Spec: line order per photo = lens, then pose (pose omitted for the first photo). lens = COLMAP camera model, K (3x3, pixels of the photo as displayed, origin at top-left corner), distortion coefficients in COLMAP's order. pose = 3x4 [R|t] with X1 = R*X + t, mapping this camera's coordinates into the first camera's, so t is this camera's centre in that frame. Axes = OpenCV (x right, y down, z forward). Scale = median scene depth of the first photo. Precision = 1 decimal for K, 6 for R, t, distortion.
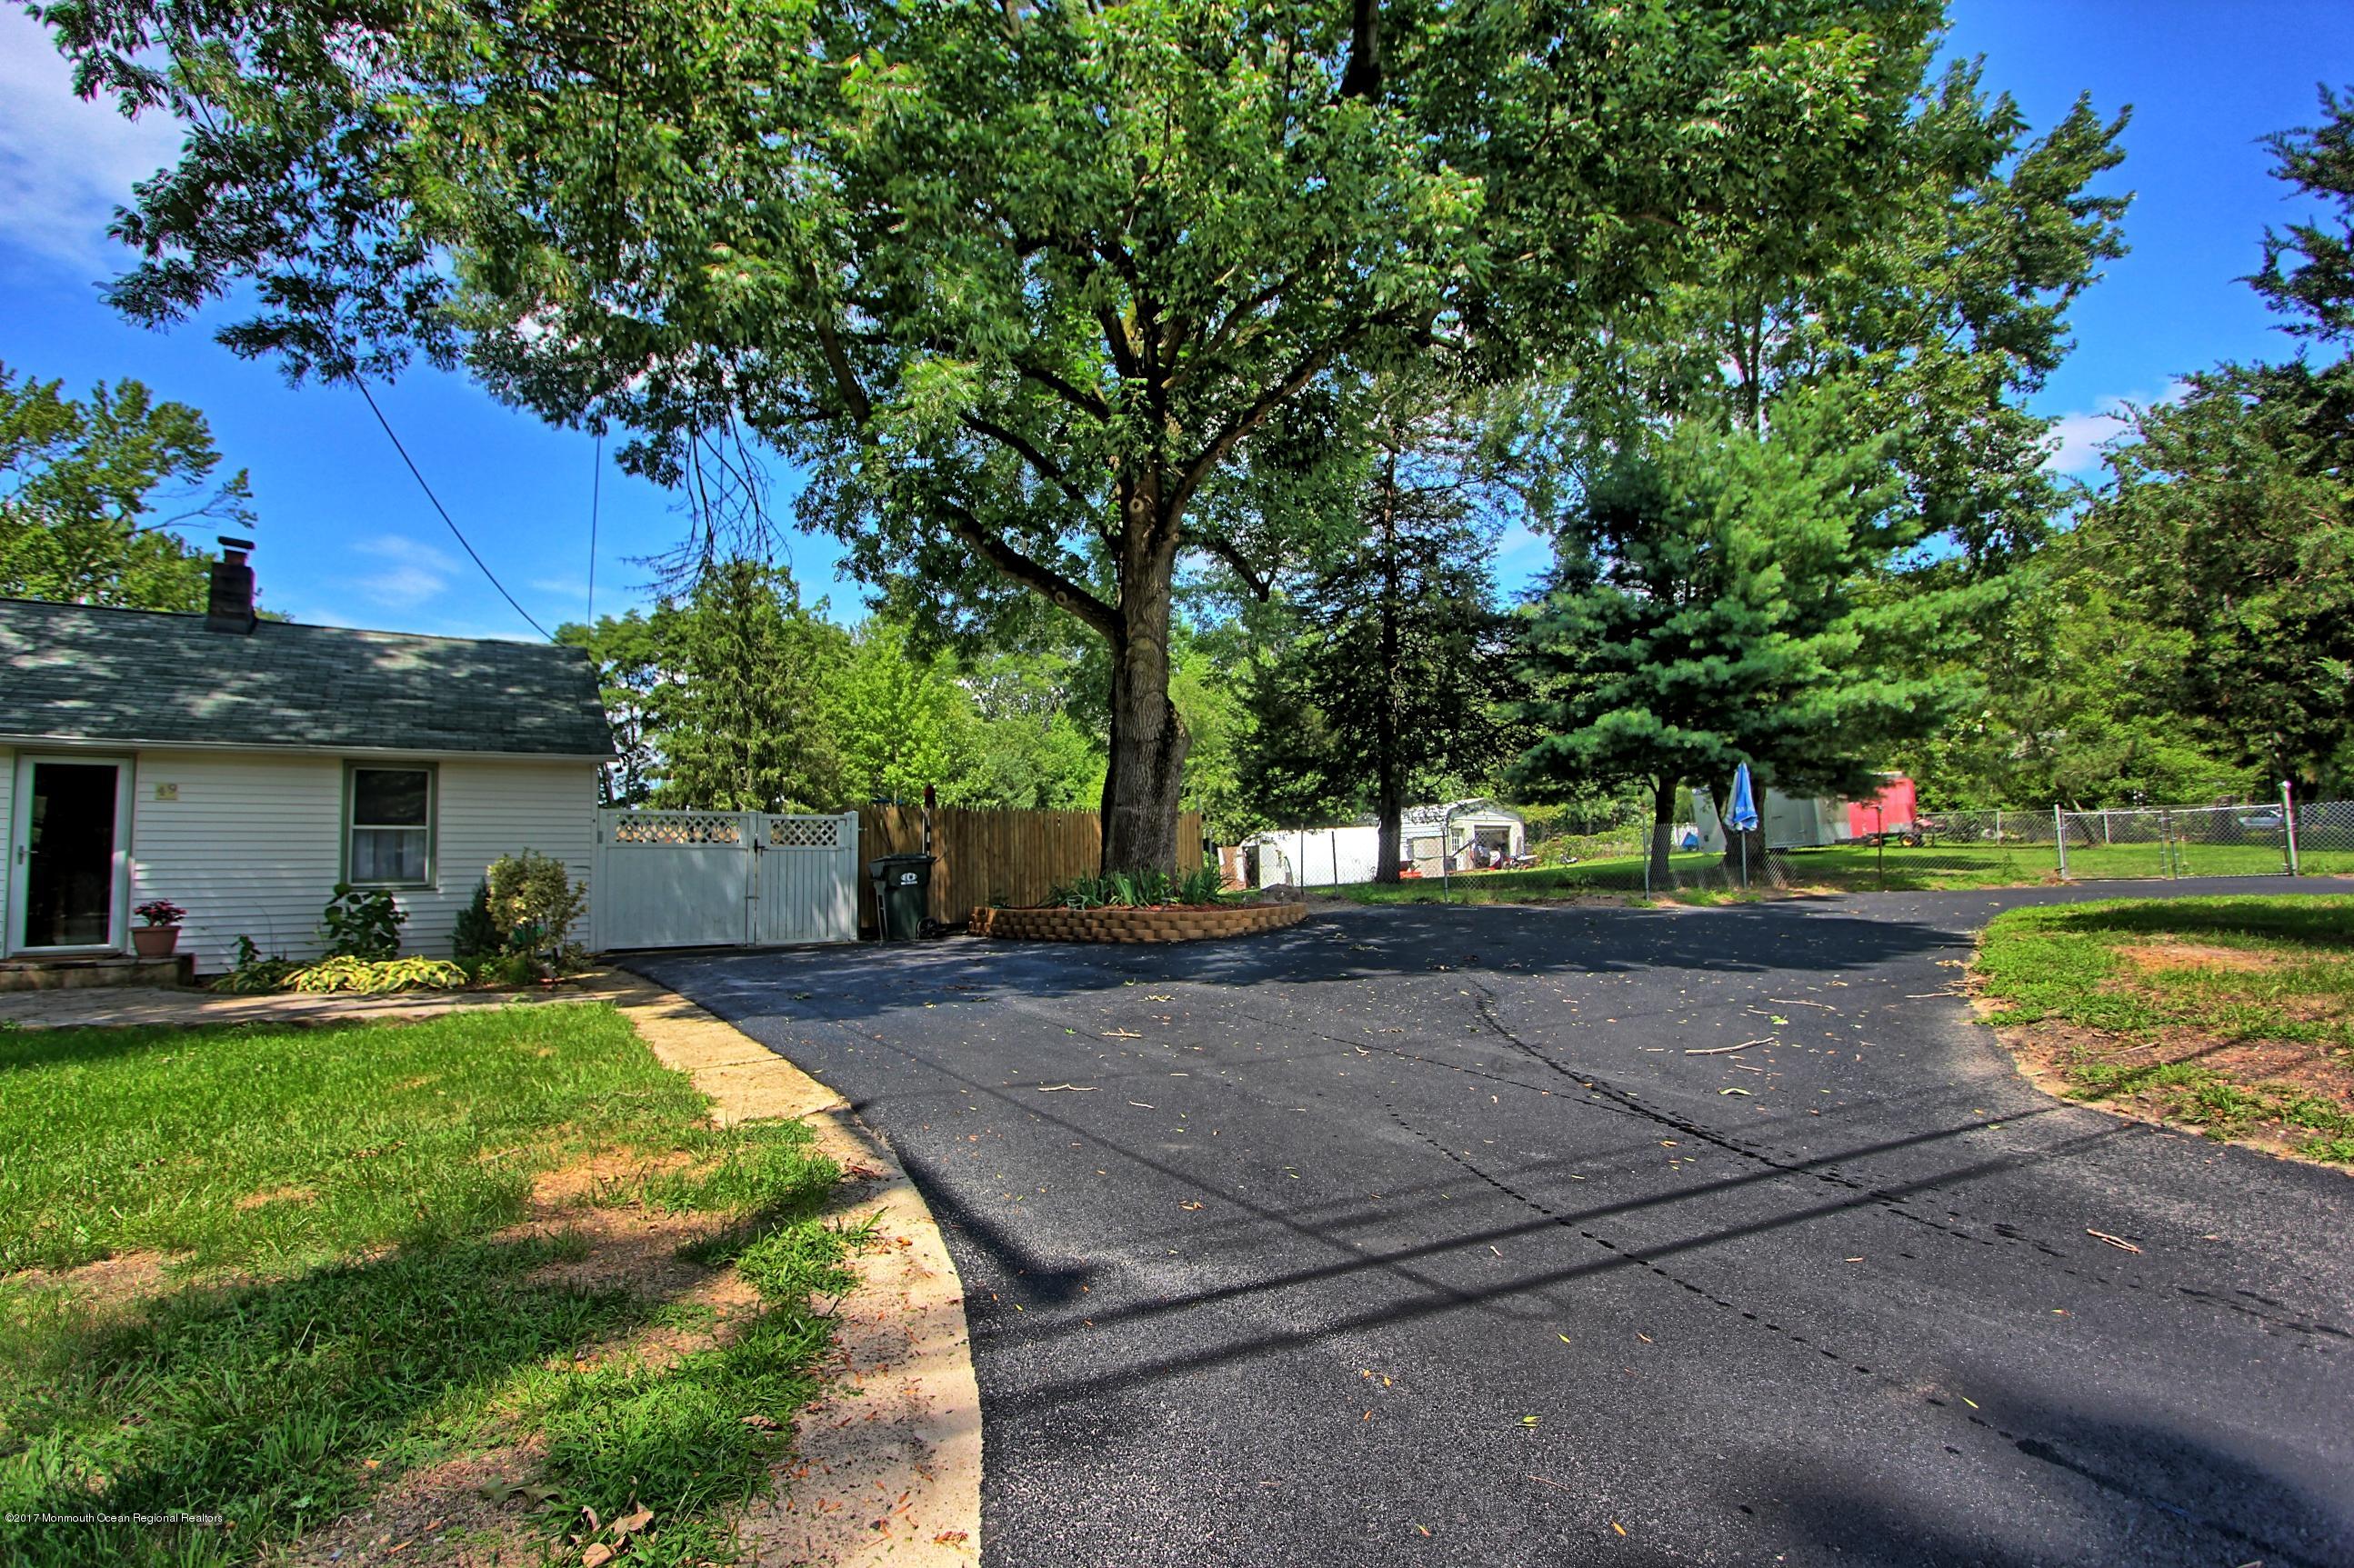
lens RADIAL K [[1087.4, 0, 1145.7], [0, 1087.4, 793.5], [0, 0, 1]] dist [-0.001986, -0.000946]
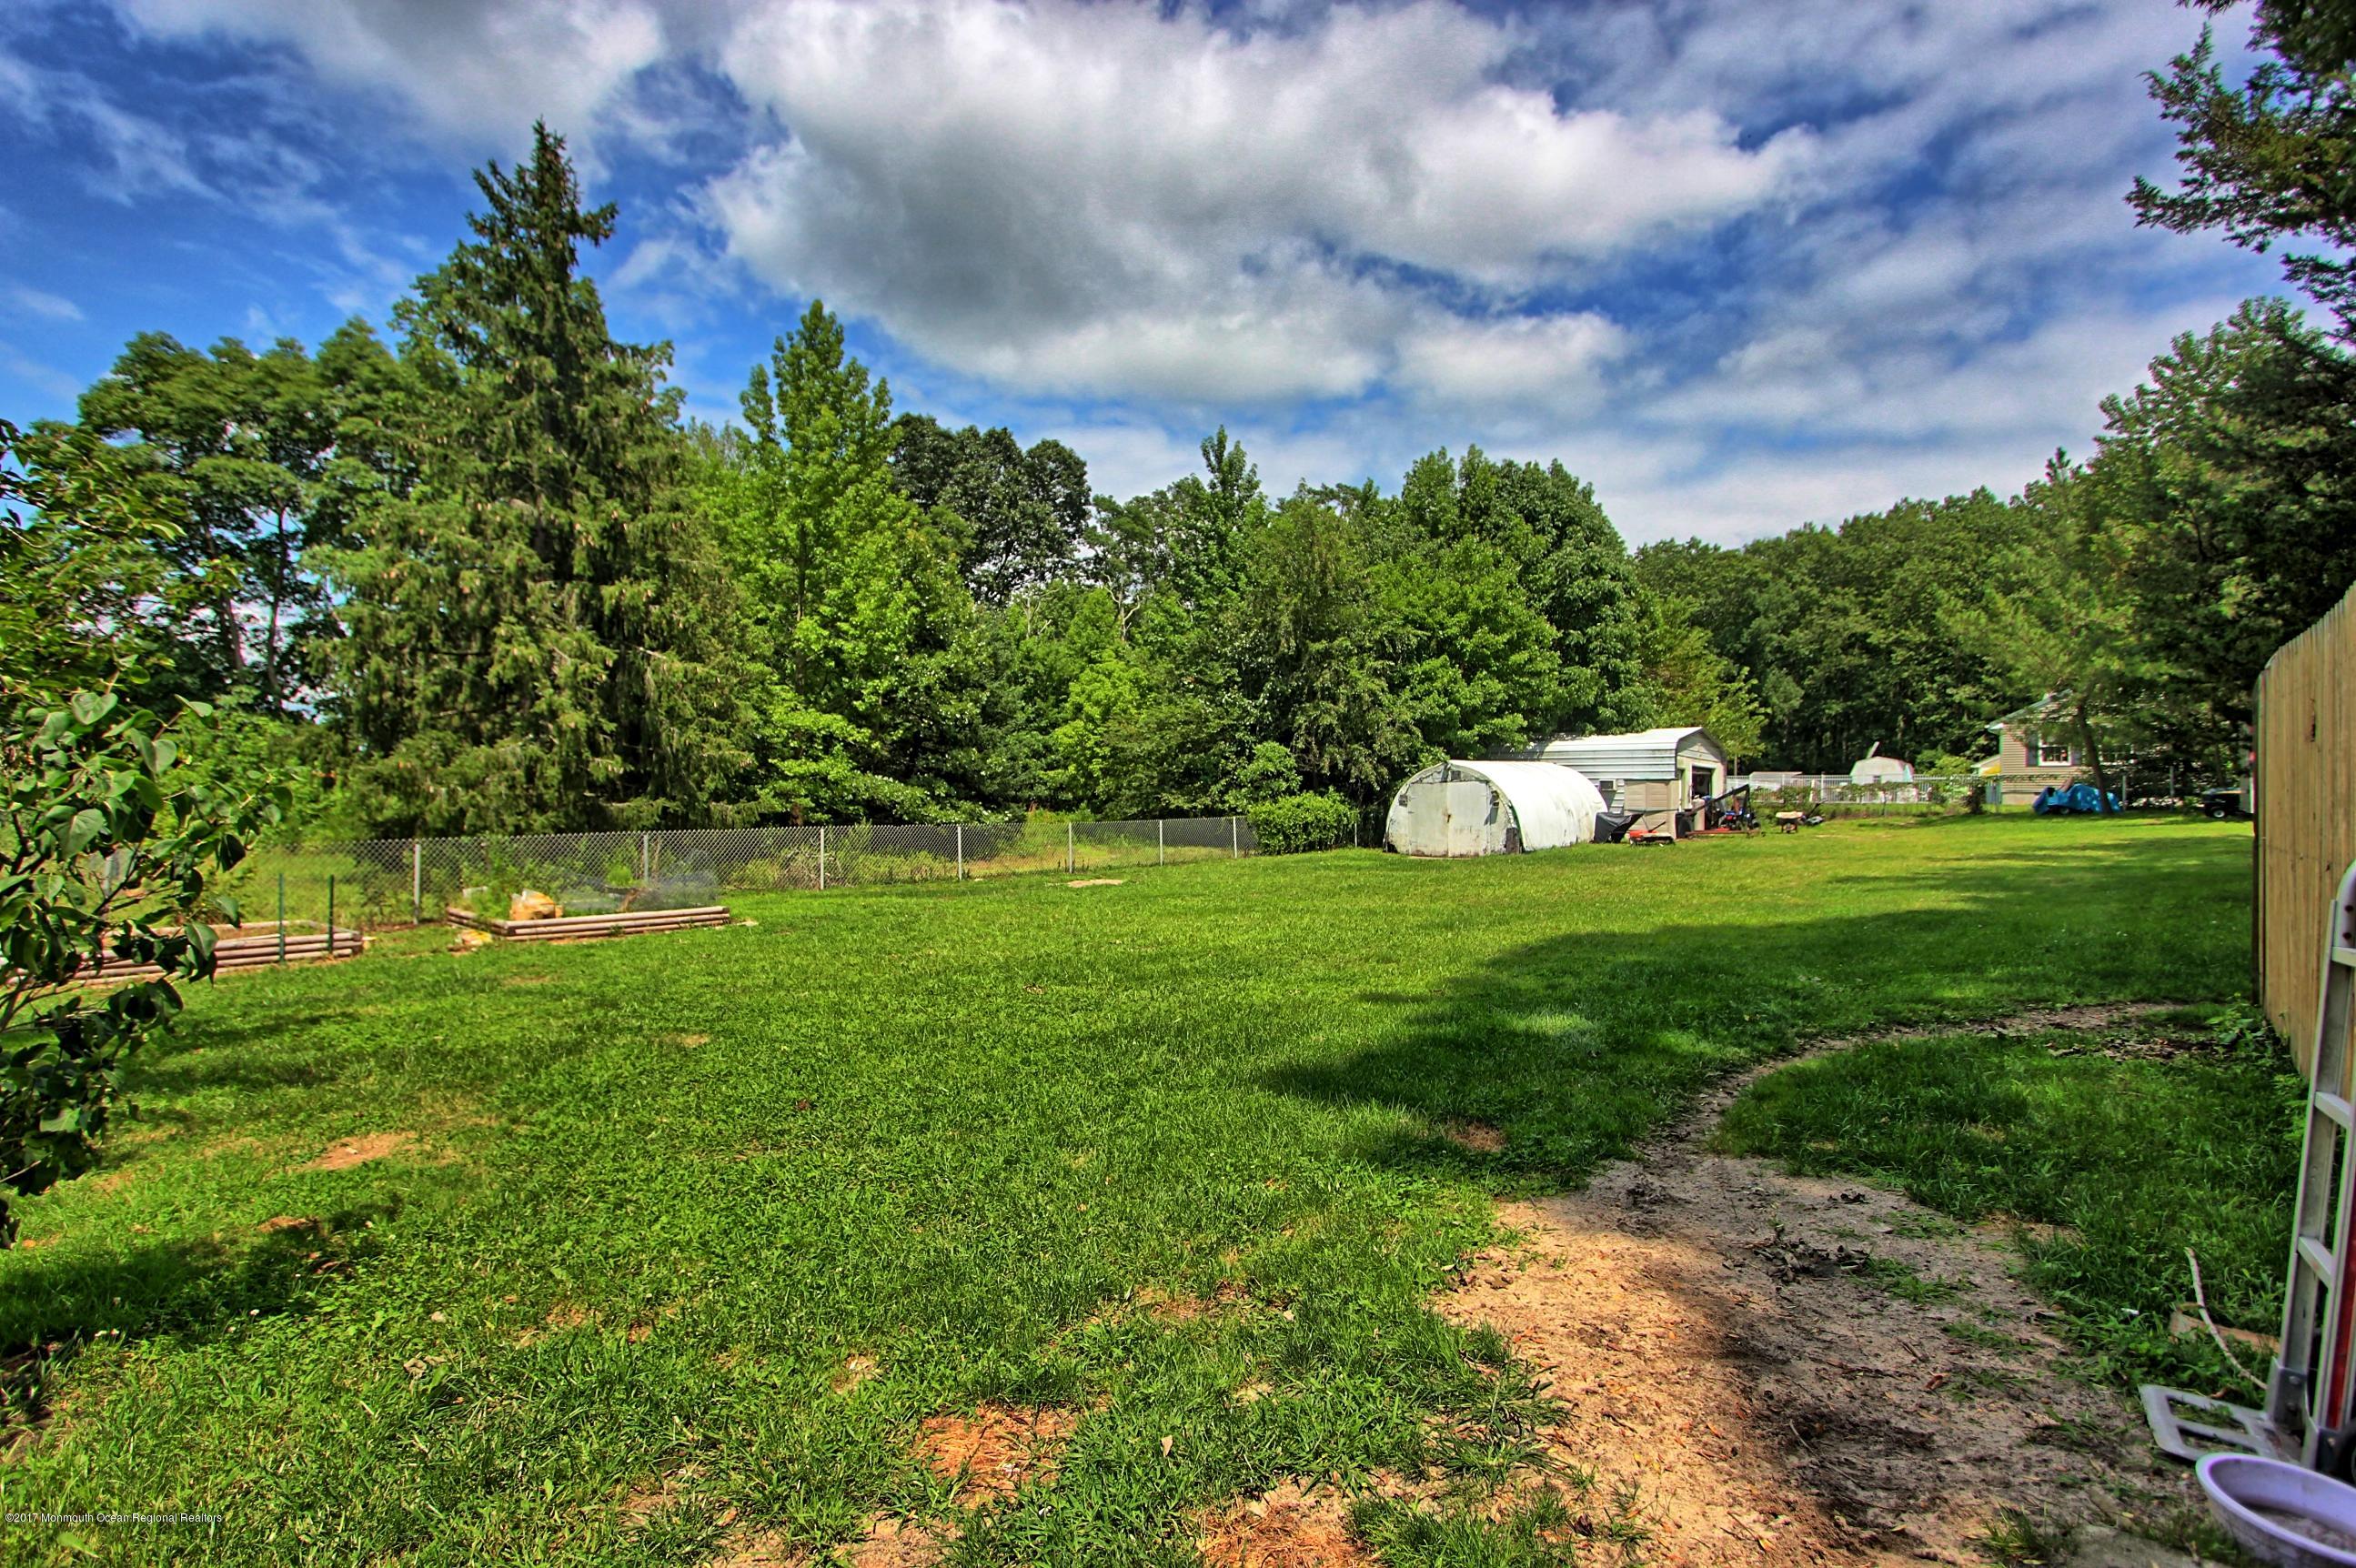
lens RADIAL K [[1092.6, 0, 1171.2], [0, 1092.6, 787.2], [0, 0, 1]] dist [-0.022497, 0.004848]
pose [[0.965129, 0.037806, 0.259029, -0.688468], [-0.051922, 0.997503, 0.047870, 0.088117], [-0.256573, -0.059650, 0.964682, 1.408121]]
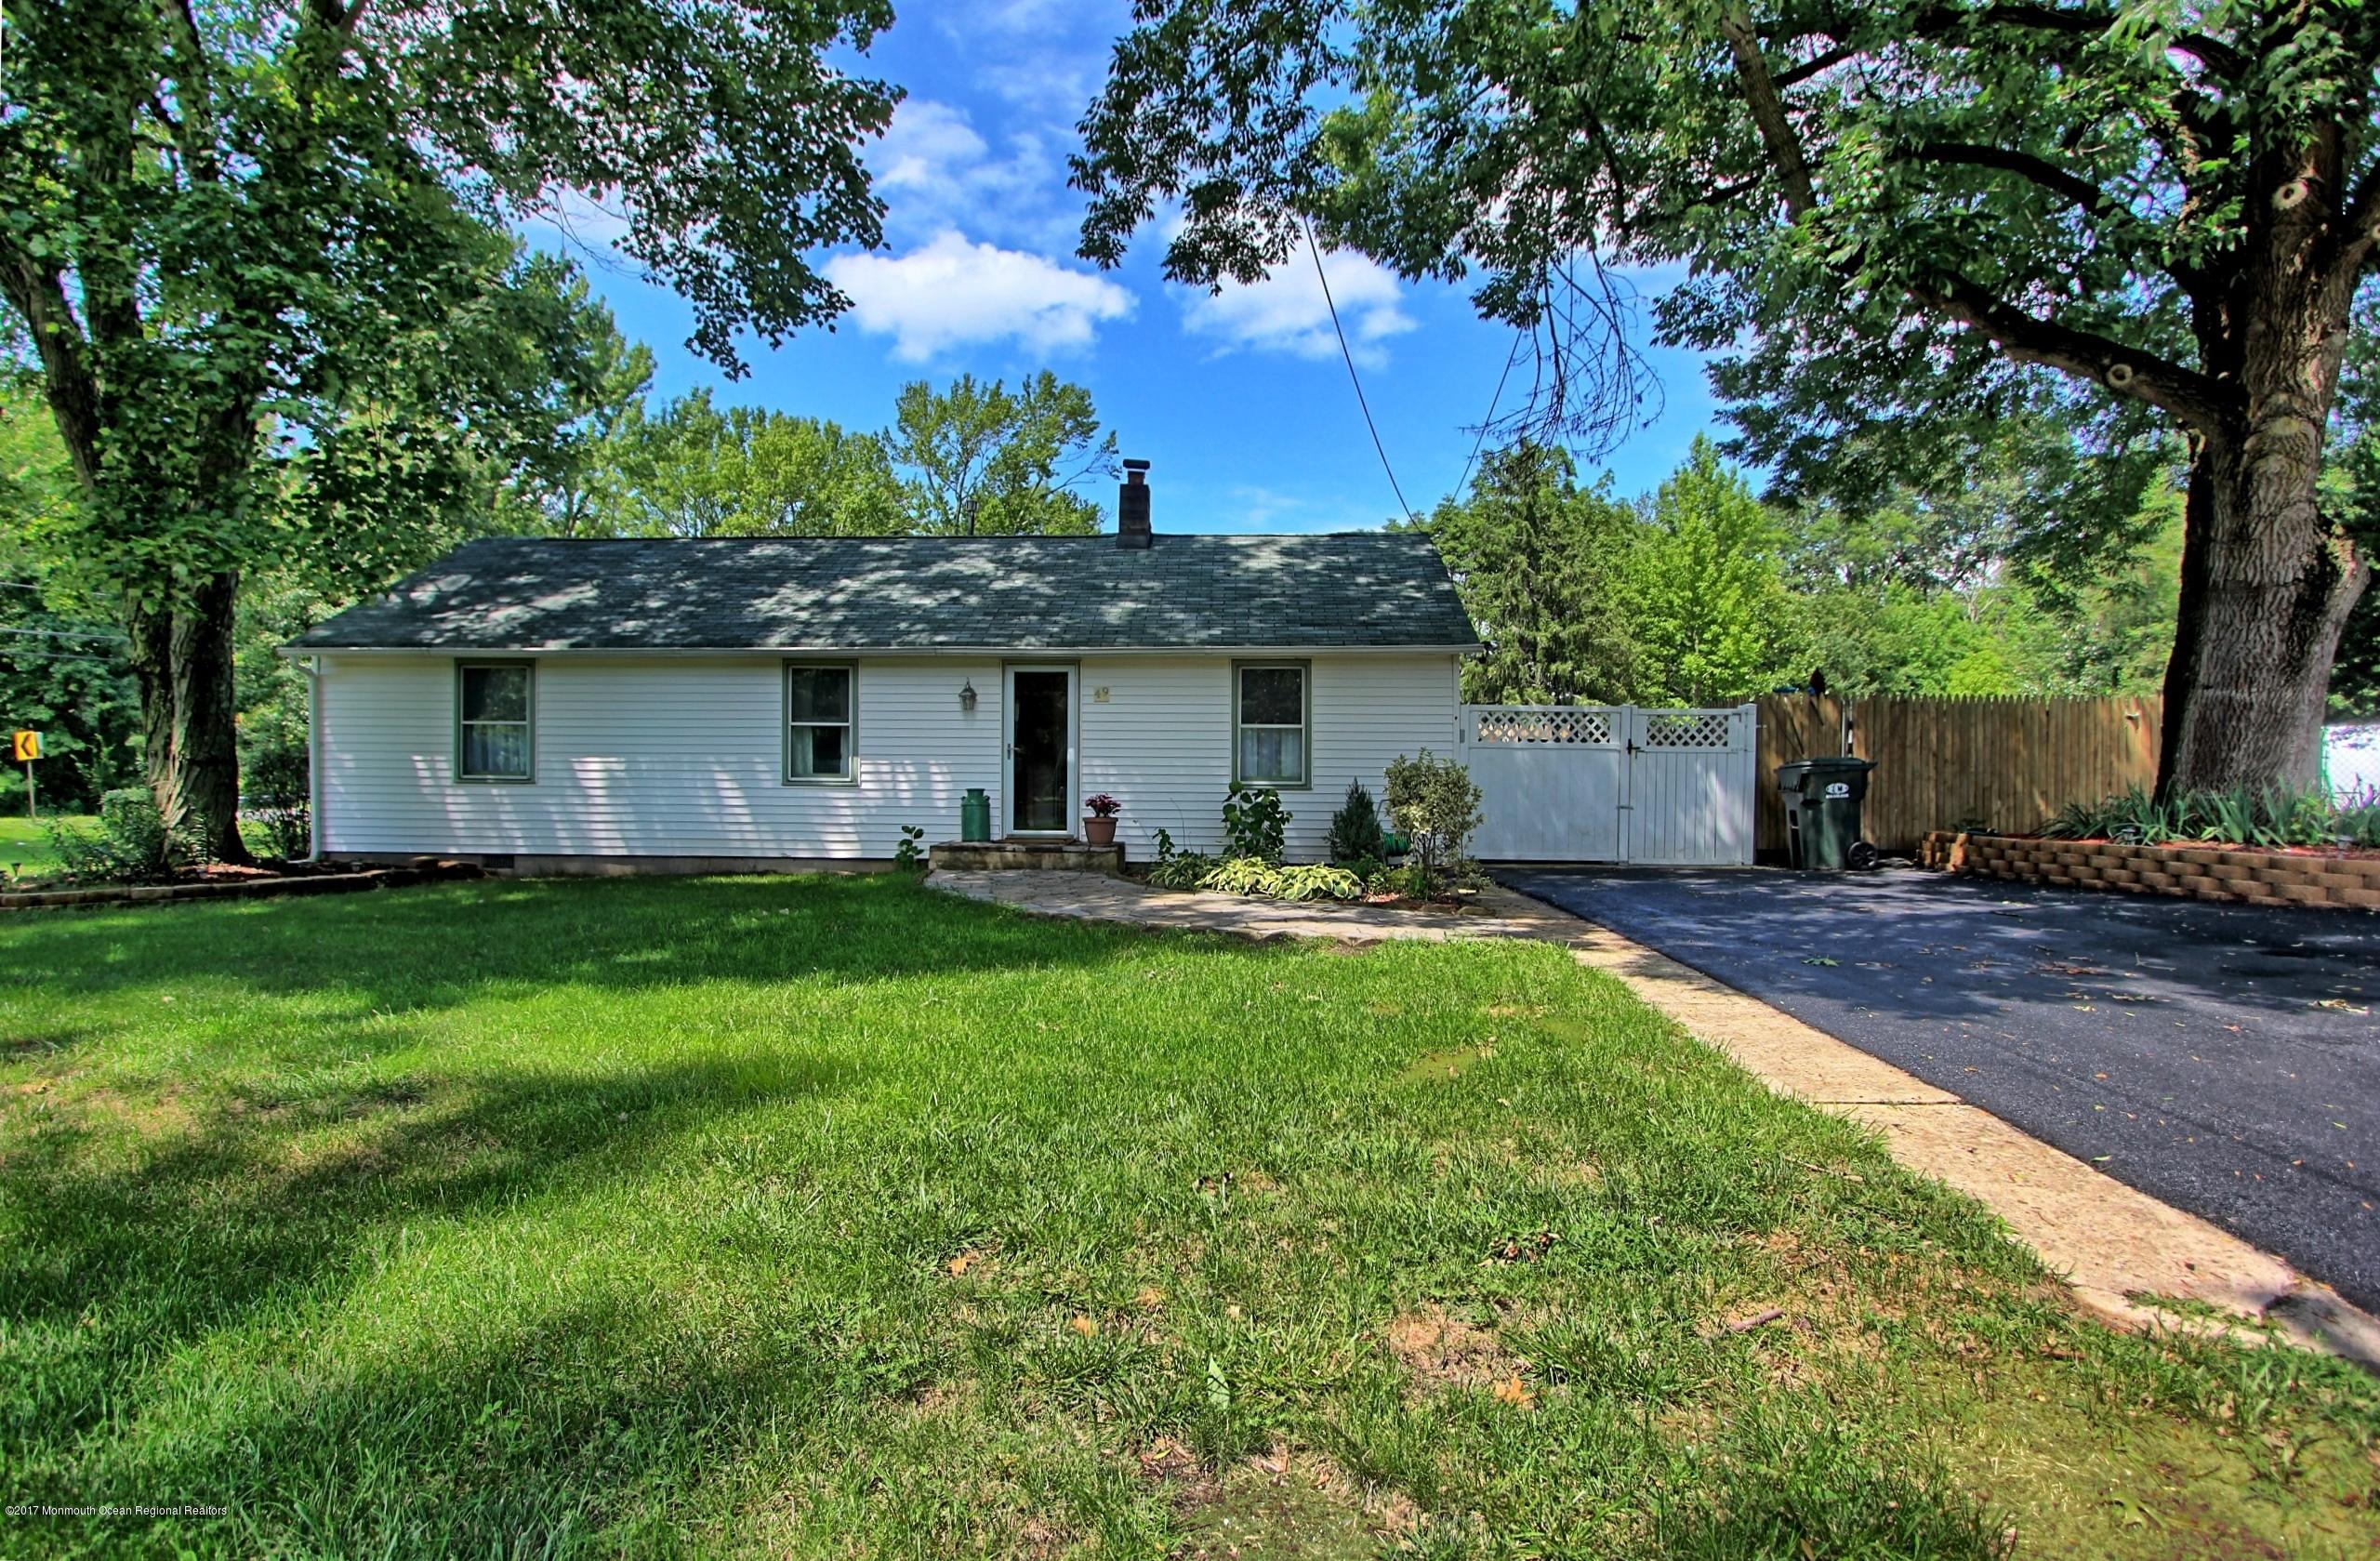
lens RADIAL K [[1107.8, 0, 1178.4], [0, 1107.8, 788.3], [0, 0, 1]] dist [-0.020545, -0.000016]
pose [[0.805528, 0.028082, -0.591892, -0.133048], [0.023700, 0.996550, 0.079534, 0.004422], [0.592084, -0.078094, 0.802084, 0.107778]]
